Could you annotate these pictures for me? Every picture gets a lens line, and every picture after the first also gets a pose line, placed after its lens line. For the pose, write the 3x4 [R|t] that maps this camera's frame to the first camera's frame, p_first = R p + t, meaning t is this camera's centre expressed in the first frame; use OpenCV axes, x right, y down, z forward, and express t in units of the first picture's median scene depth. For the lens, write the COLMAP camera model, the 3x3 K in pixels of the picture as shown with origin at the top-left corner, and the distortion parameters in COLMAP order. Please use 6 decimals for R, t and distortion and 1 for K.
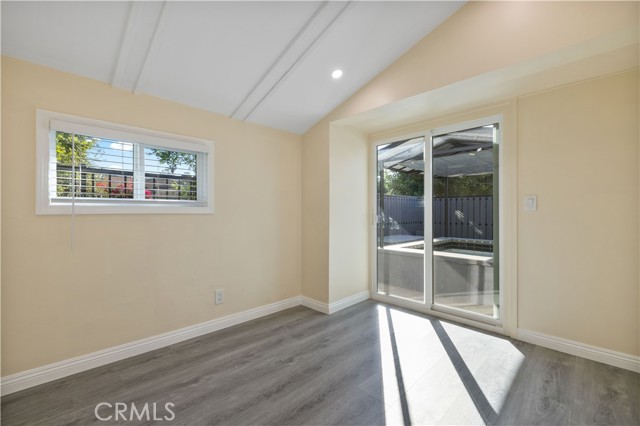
lens RADIAL K [[273.2, 0, 316.5], [0, 273.2, 211.3], [0, 0, 1]] dist [0.007145, -0.000025]
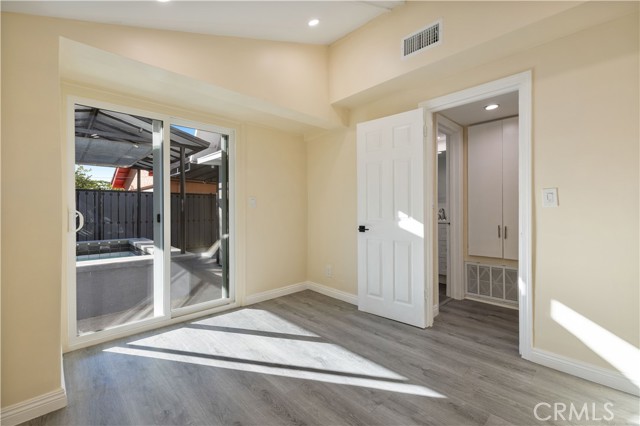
lens RADIAL K [[273.2, 0, 318.6], [0, 273.2, 209.9], [0, 0, 1]] dist [0.007145, -0.000025]
pose [[0.026139, -0.004876, 0.999646, -0.628888], [-0.000827, 0.999988, 0.004899, 0.001375], [-0.999658, -0.000954, 0.026135, 0.681217]]
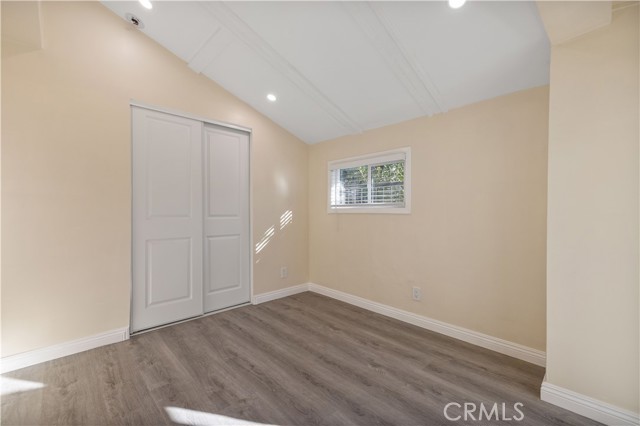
lens RADIAL K [[273.2, 0, 317.0], [0, 273.2, 211.9], [0, 0, 1]] dist [0.007145, -0.000025]
pose [[-0.016625, -0.003097, -0.999857, 0.813039], [-0.002023, 0.999993, -0.003064, 0.006388], [0.999860, 0.001972, -0.016631, 0.752282]]
